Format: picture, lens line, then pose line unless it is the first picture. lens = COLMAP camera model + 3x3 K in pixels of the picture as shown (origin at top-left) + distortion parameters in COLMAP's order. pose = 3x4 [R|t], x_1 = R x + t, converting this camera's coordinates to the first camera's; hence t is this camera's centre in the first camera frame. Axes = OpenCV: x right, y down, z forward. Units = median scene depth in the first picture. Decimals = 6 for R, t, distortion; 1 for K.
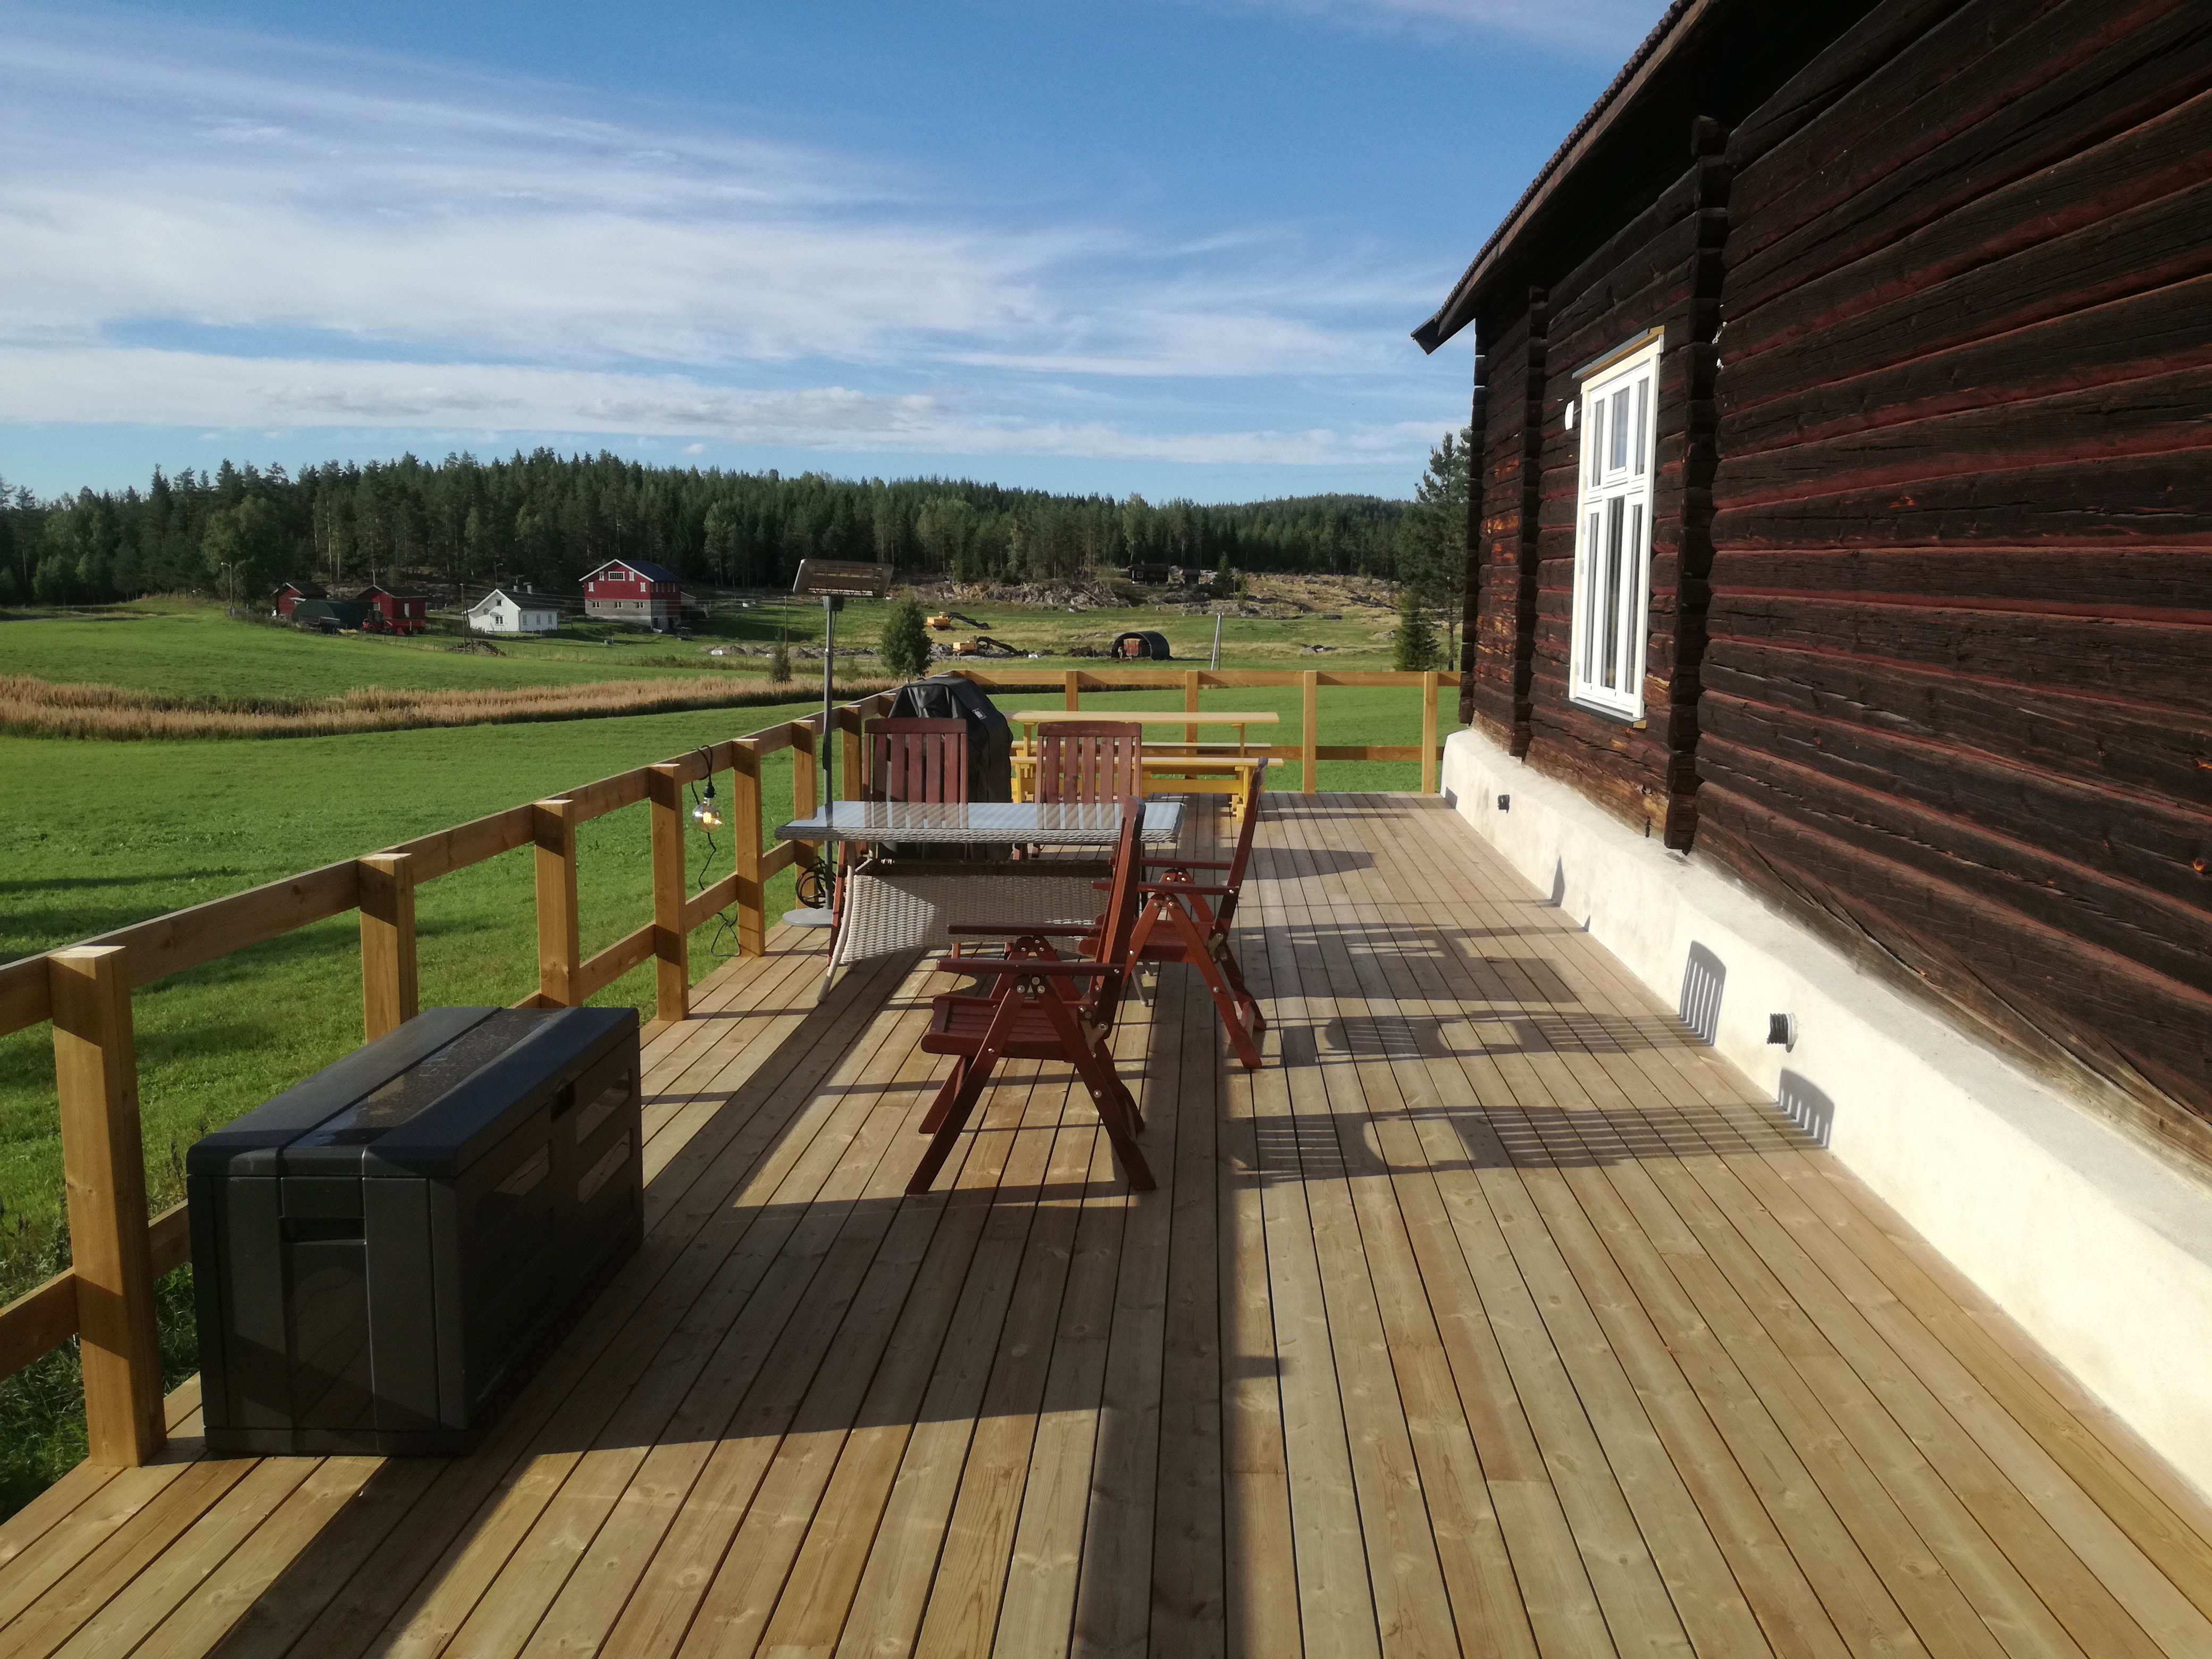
lens RADIAL K [[1805.1, 0, 1113.1], [0, 1805.1, 844.3], [0, 0, 1]] dist [0.123820, -0.251584]
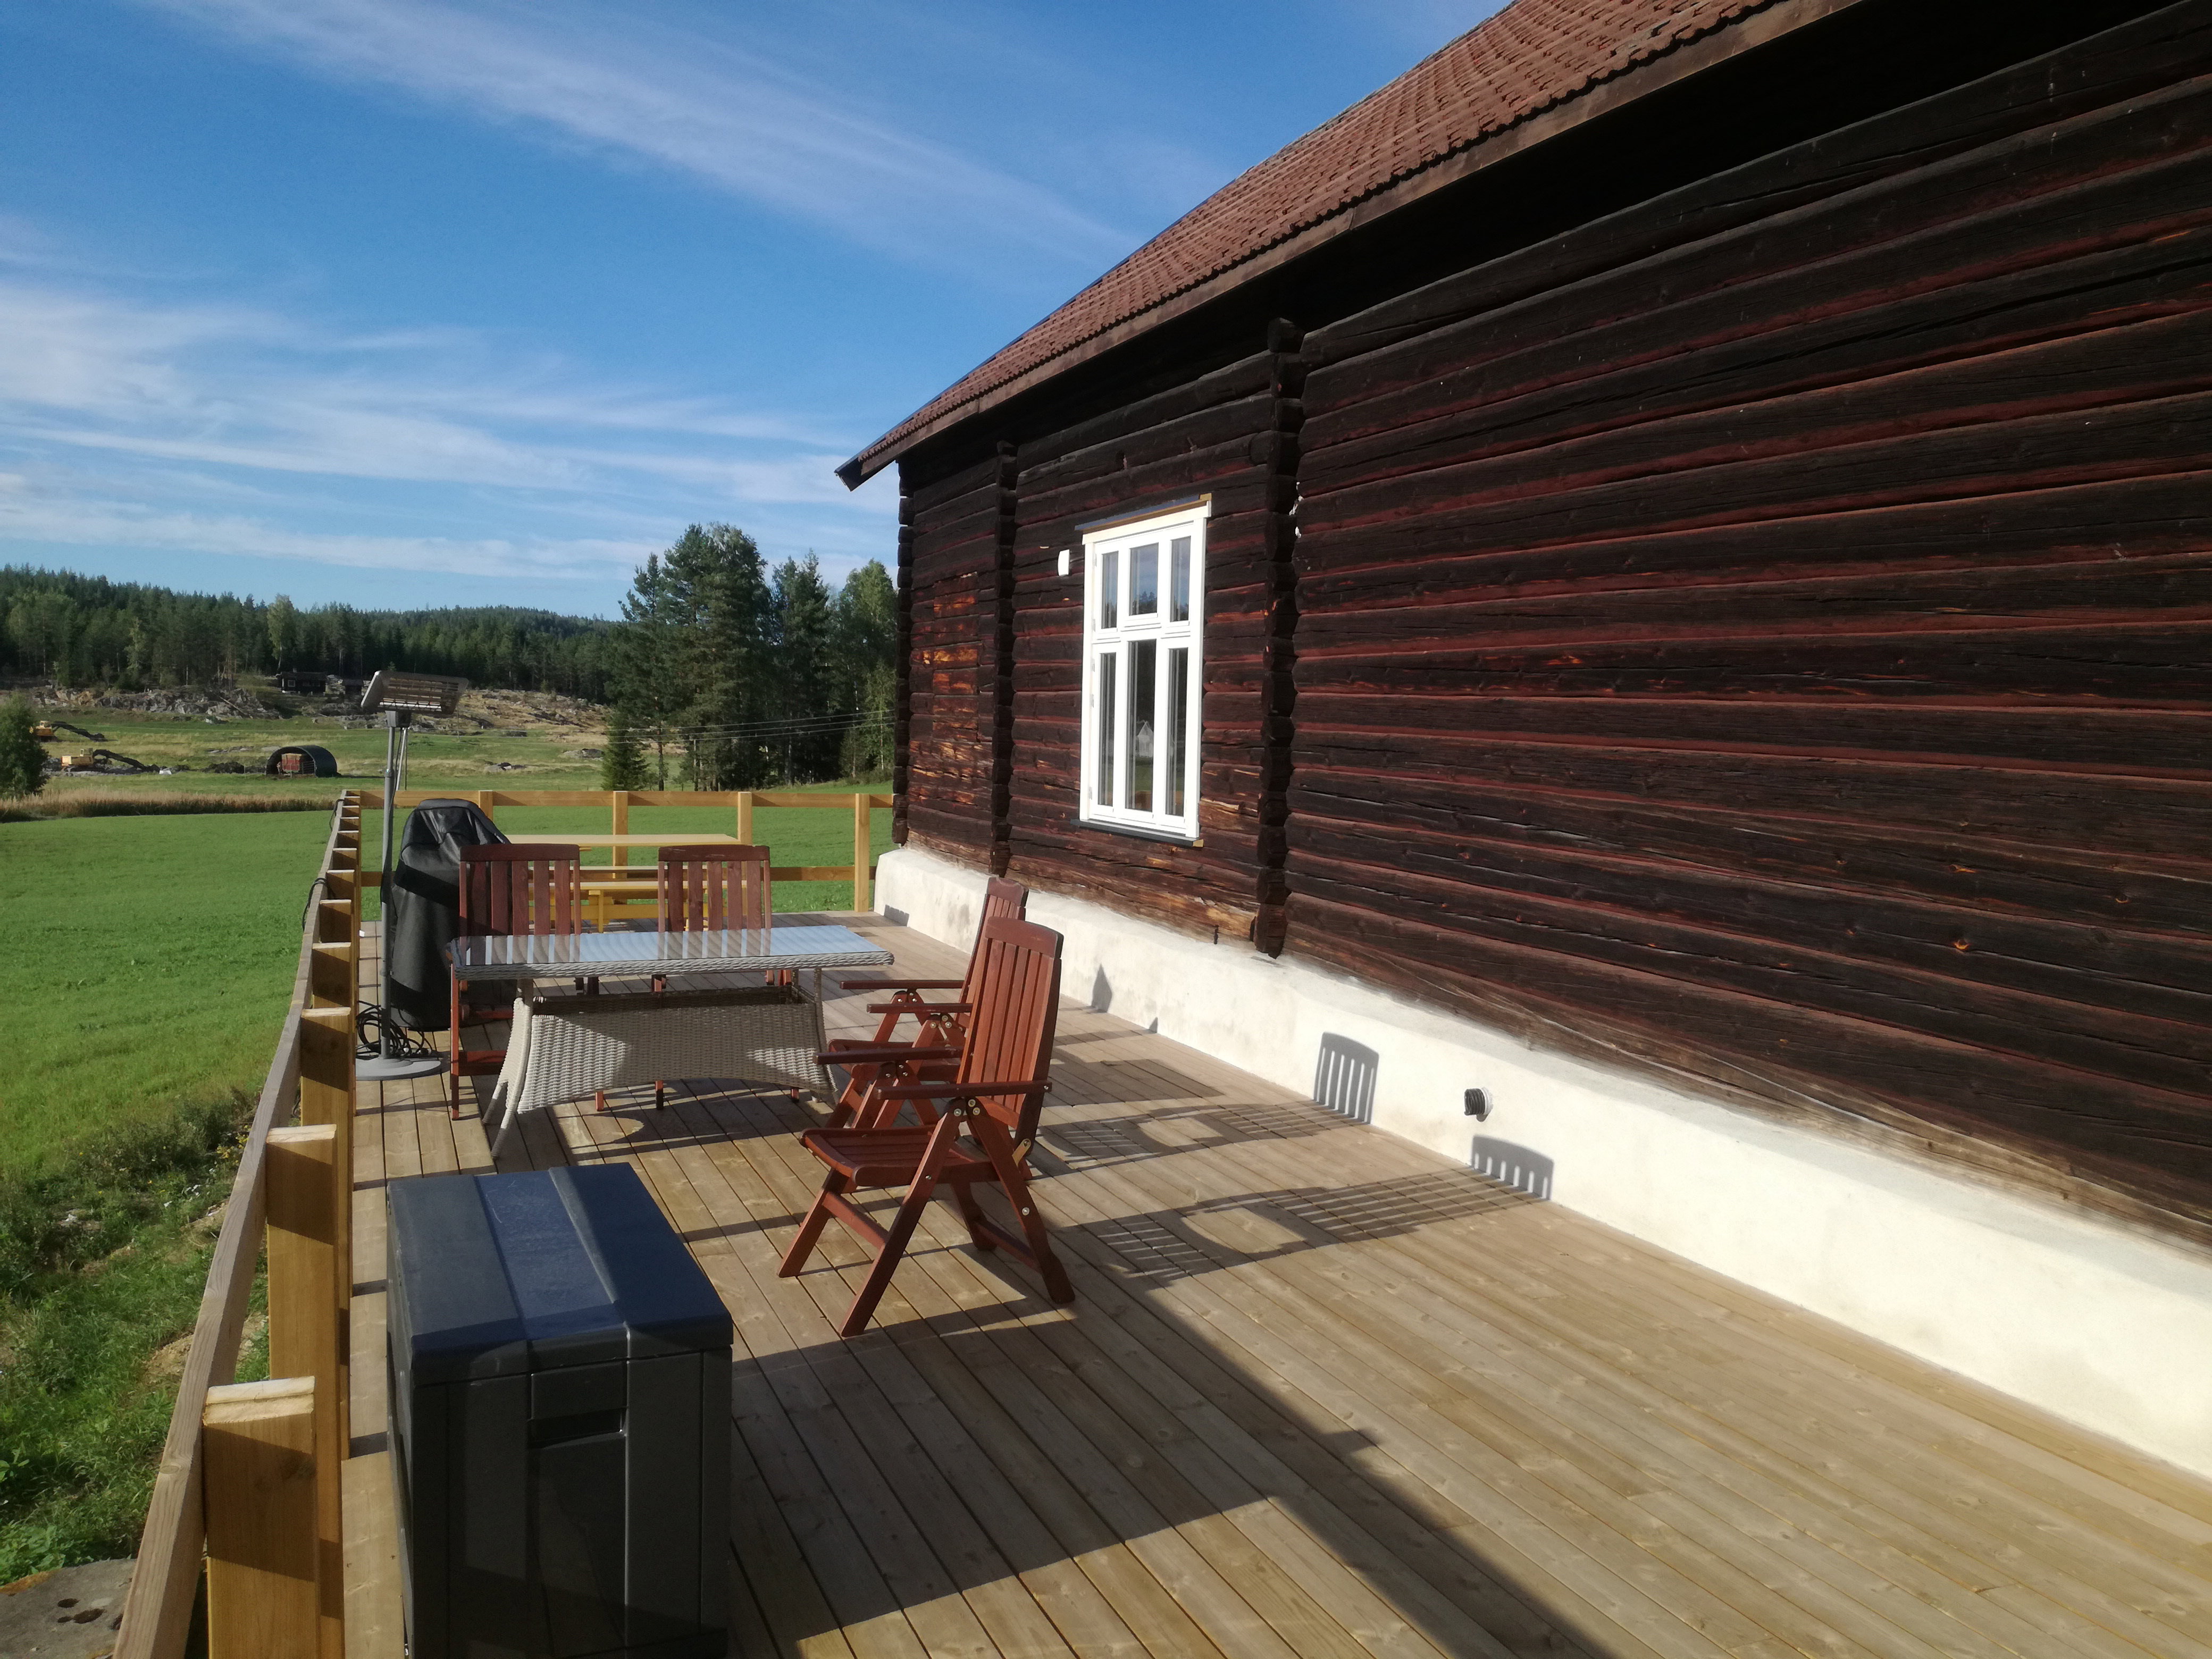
lens RADIAL K [[1805.1, 0, 1113.1], [0, 1805.1, 844.3], [0, 0, 1]] dist [0.123820, -0.251584]
pose [[0.902371, -0.011457, 0.430808, -0.275511], [0.039714, 0.997604, -0.056656, -0.005508], [-0.429126, 0.068234, 0.900663, 0.032311]]
